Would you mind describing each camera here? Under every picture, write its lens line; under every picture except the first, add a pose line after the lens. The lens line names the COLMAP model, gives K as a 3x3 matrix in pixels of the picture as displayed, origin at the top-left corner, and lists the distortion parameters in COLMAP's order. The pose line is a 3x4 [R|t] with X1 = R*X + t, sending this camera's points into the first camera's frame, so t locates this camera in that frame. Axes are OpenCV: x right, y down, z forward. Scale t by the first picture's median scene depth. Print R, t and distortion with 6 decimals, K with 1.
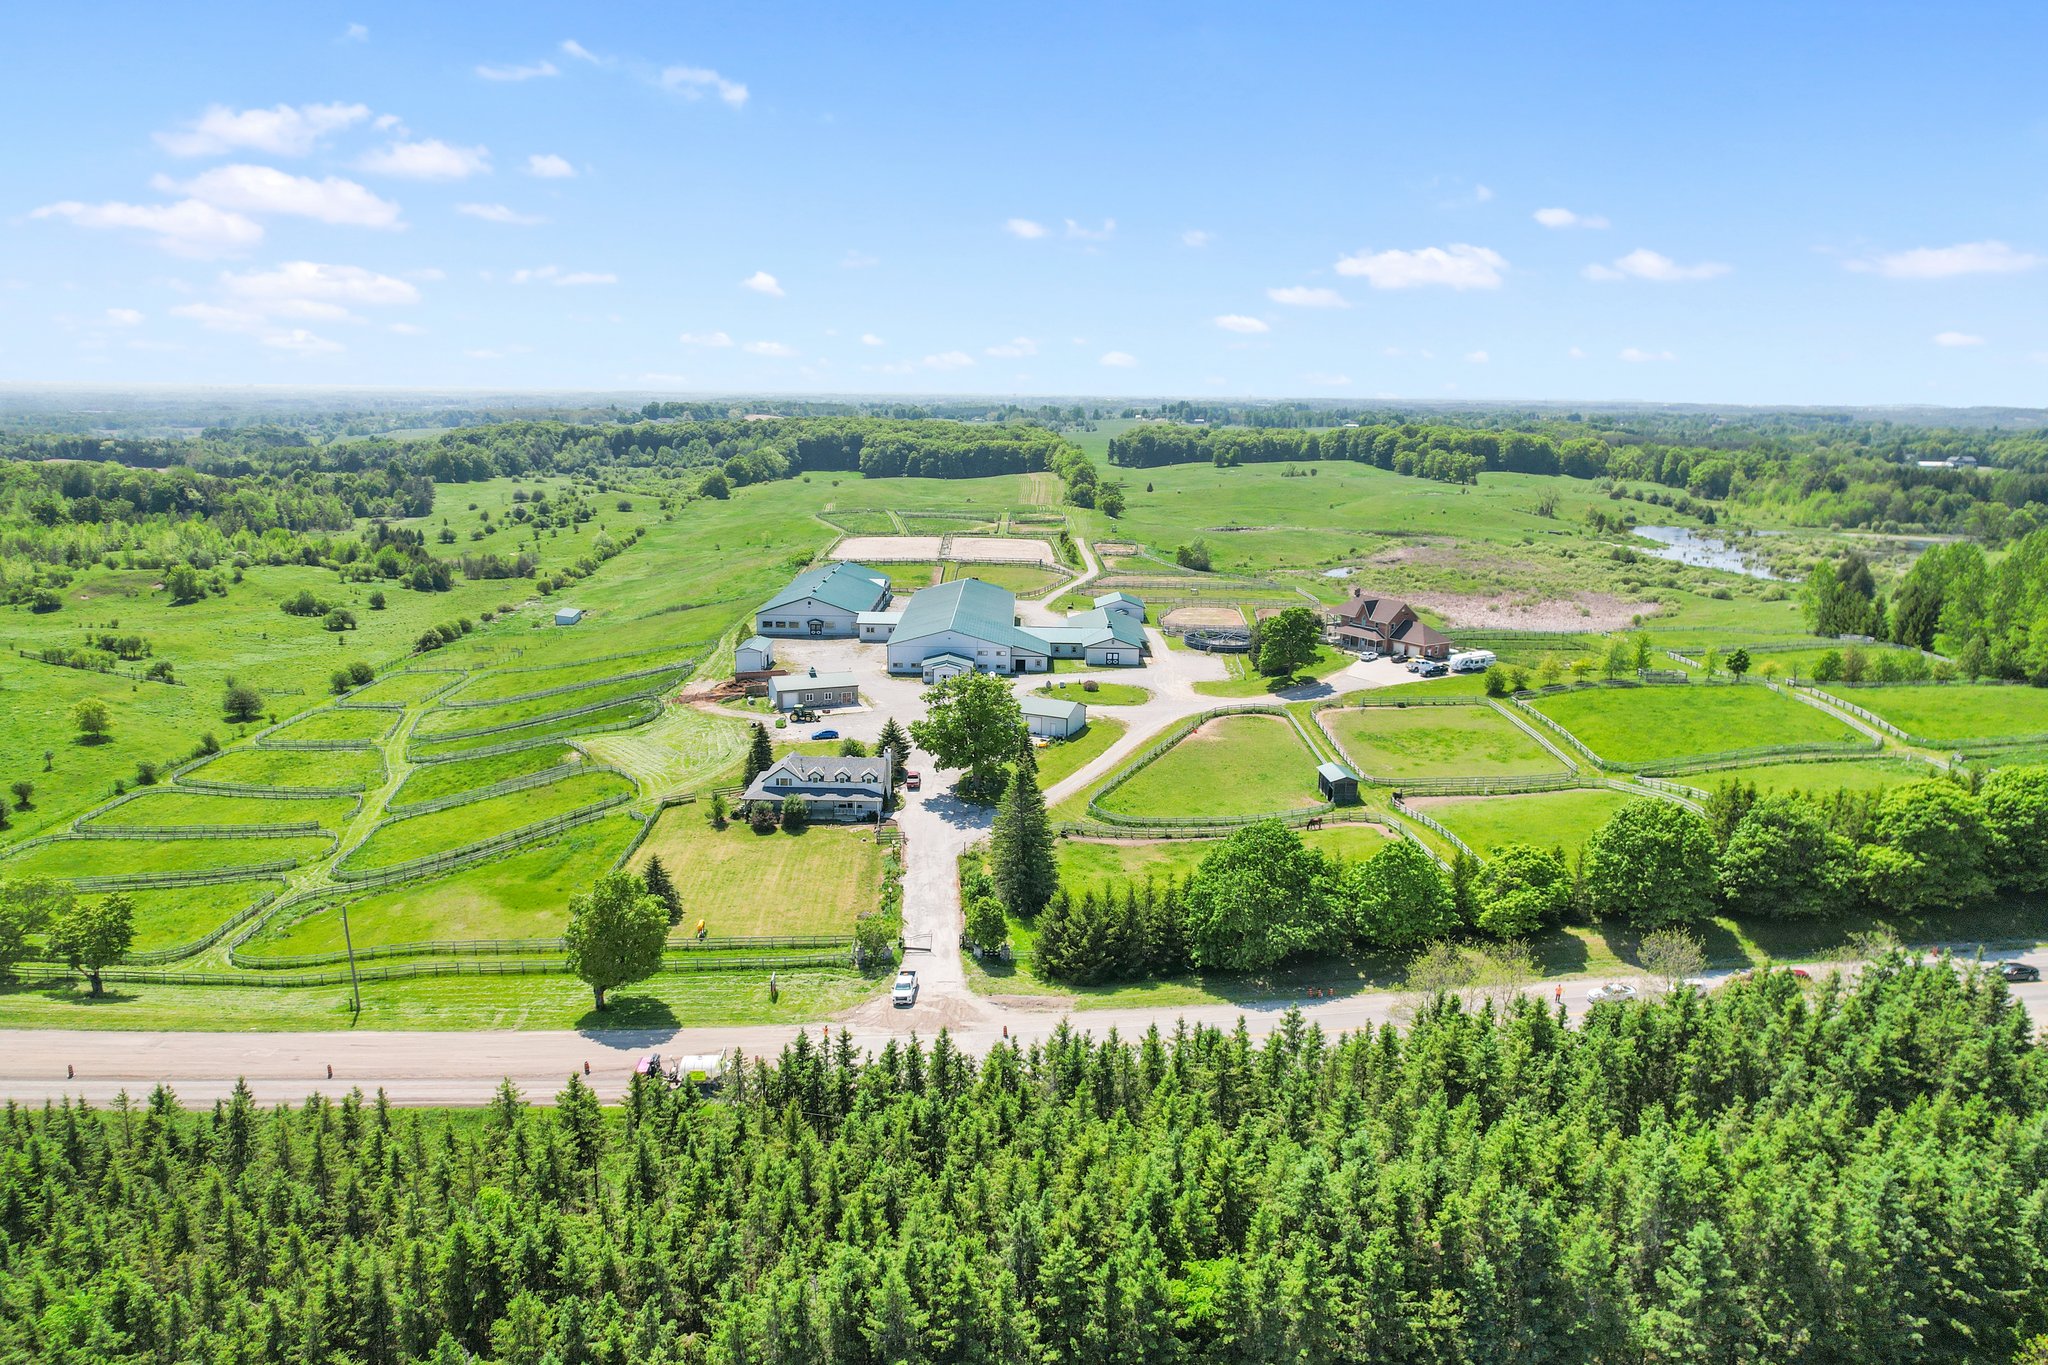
lens RADIAL K [[1353.6, 0, 1028.9], [0, 1353.6, 689.8], [0, 0, 1]] dist [-0.050149, 0.000175]
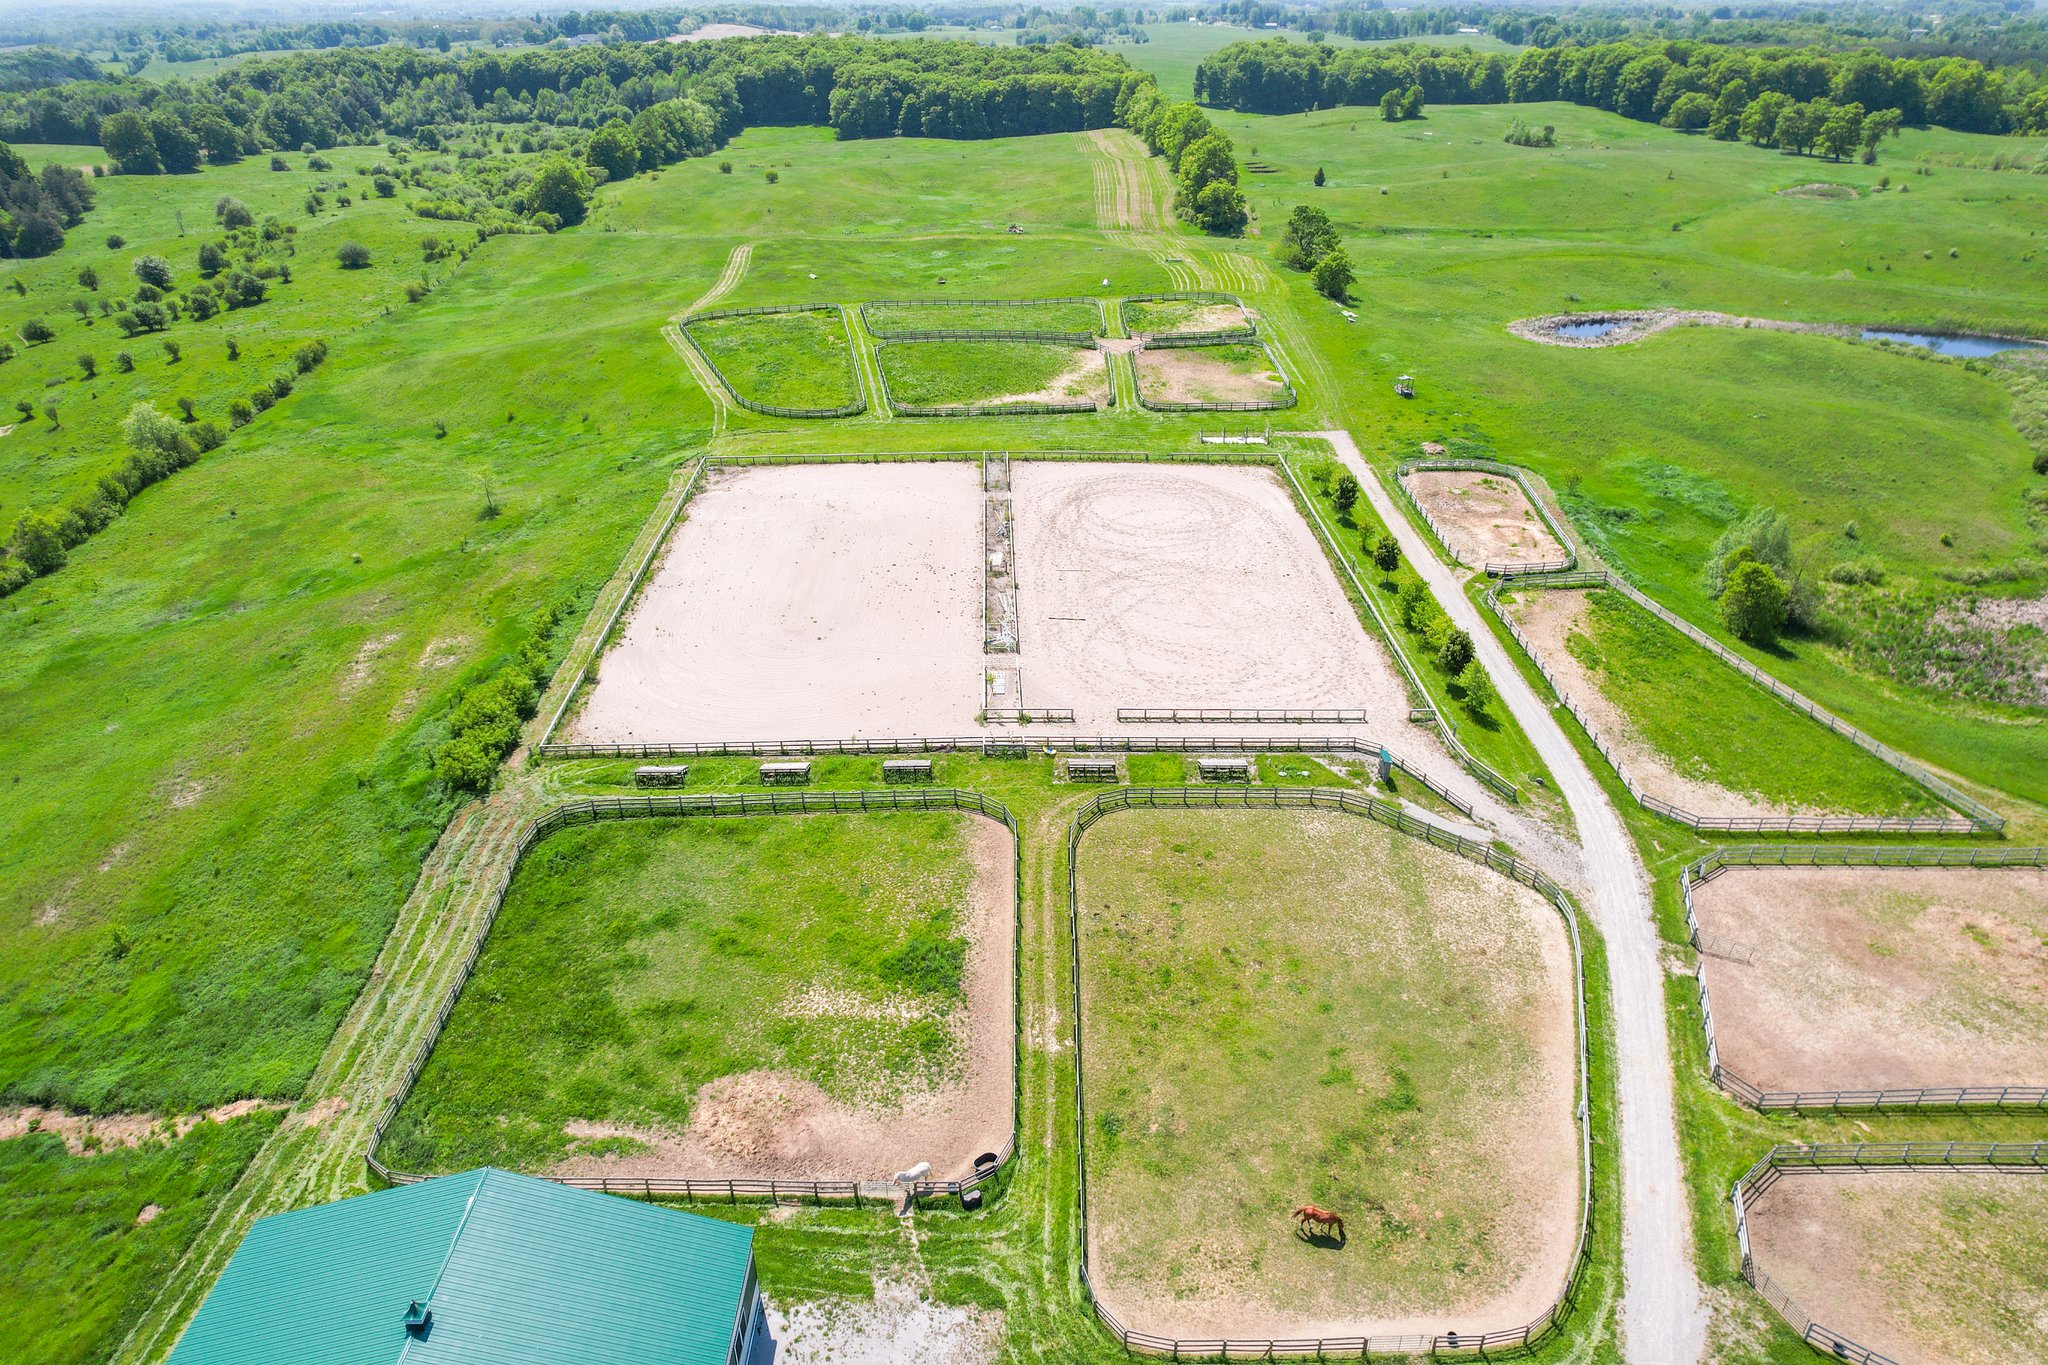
lens RADIAL K [[1308.7, 0, 1025.5], [0, 1308.7, 680.8], [0, 0, 1]] dist [-0.076177, 0.070679]
pose [[0.999888, -0.007523, -0.012926, -0.035487], [0.010790, 0.961317, 0.275232, -0.112600], [0.010355, -0.275341, 0.961291, 0.480620]]
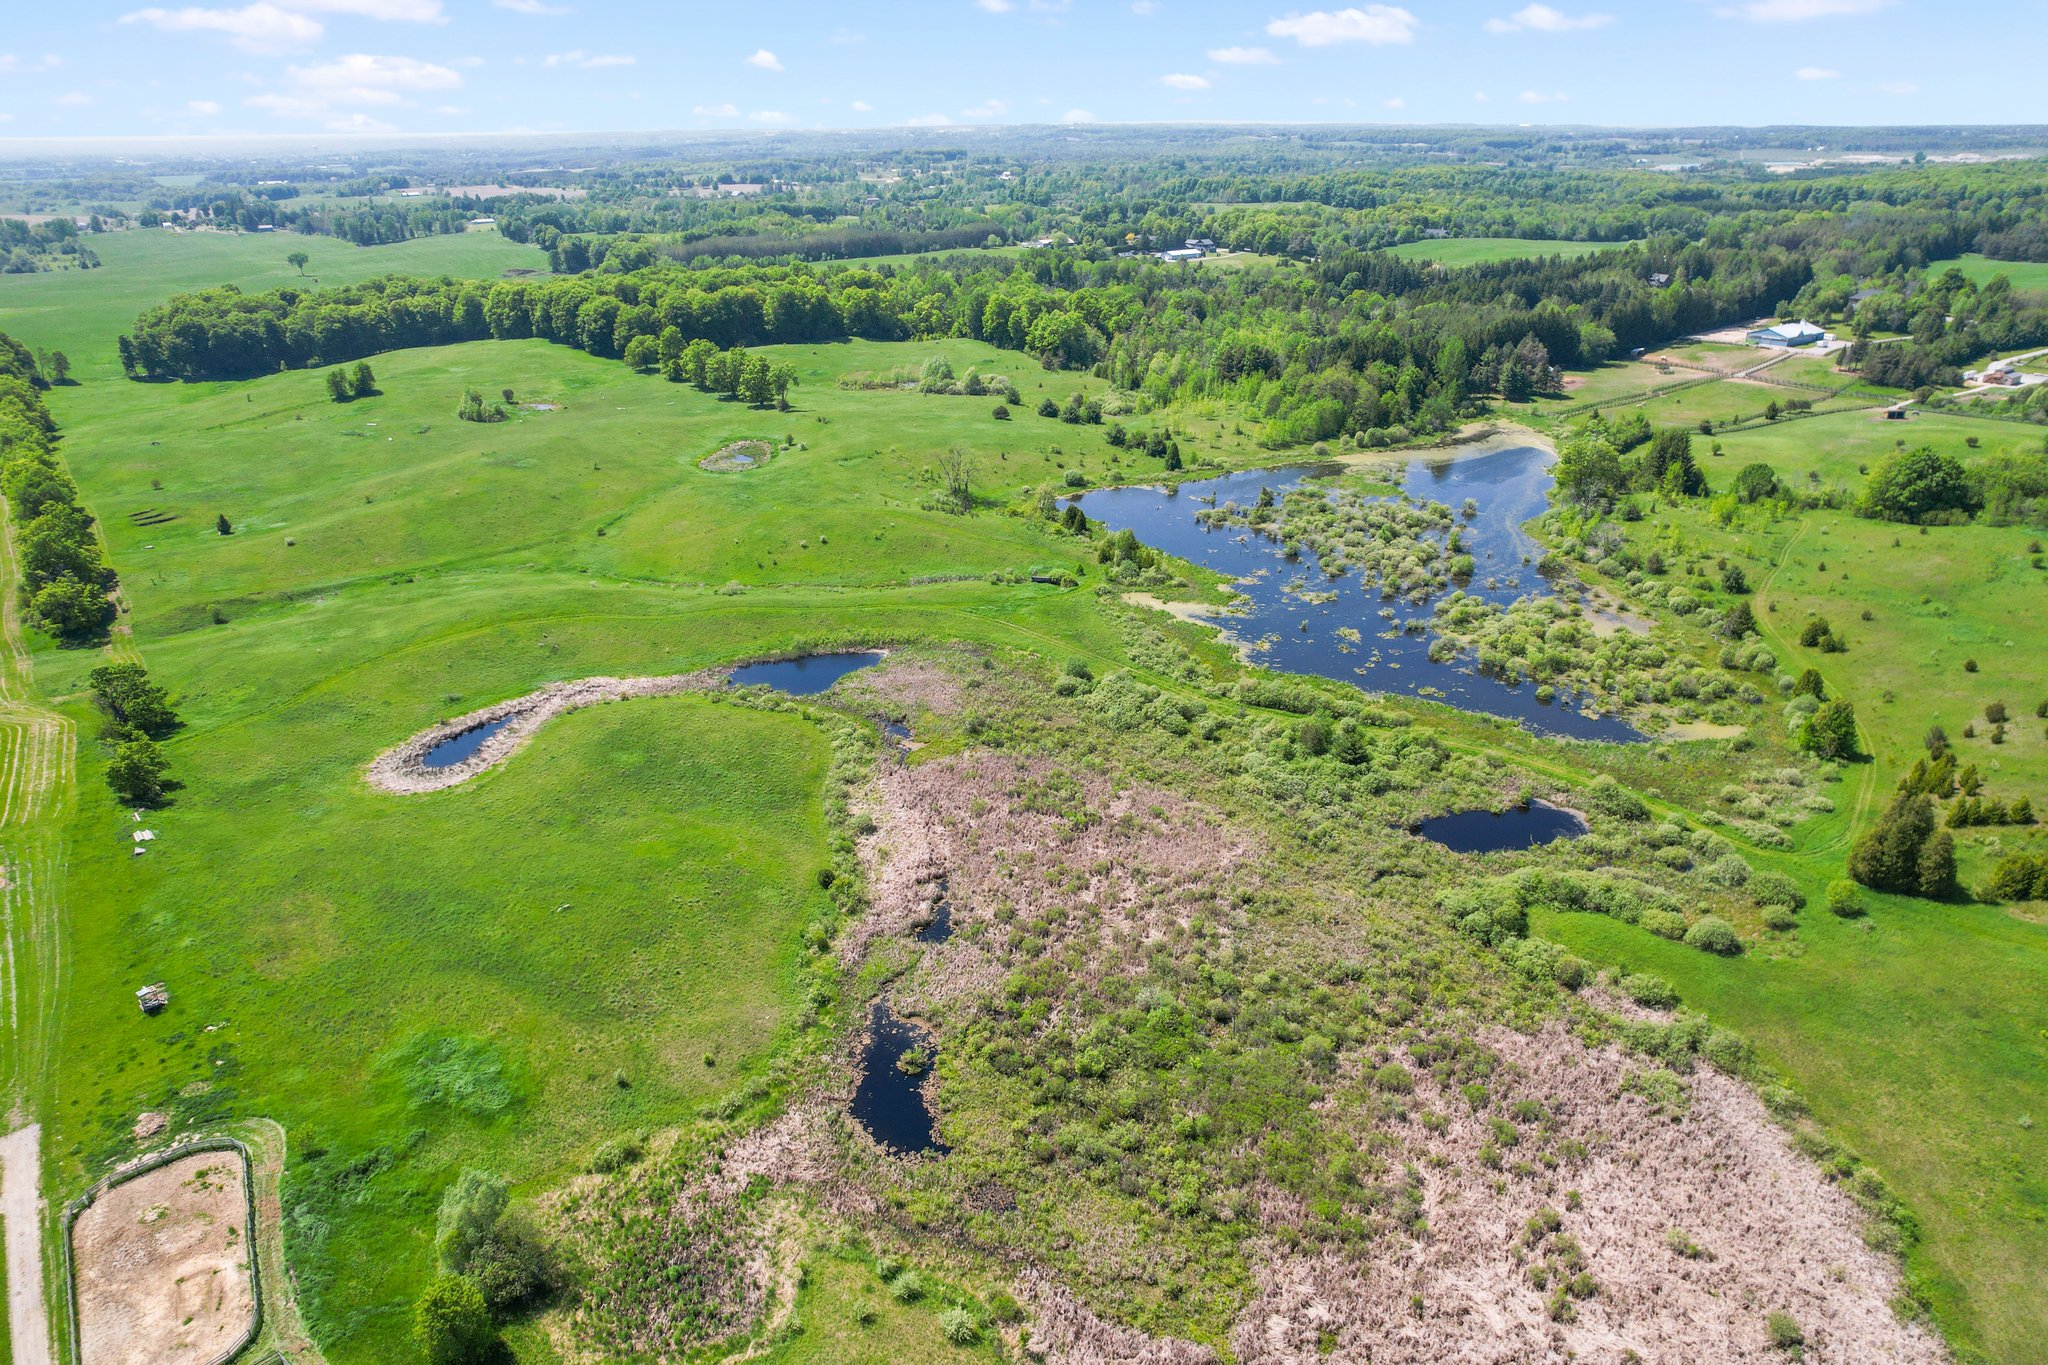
lens RADIAL K [[1330.4, 0, 1022.1], [0, 1330.4, 678.9], [0, 0, 1]] dist [-0.085687, 0.082905]
pose [[0.809832, -0.253827, 0.528908, 0.069123], [0.152126, 0.961575, 0.228541, -0.187292], [-0.566595, -0.104619, 0.817328, 0.491516]]
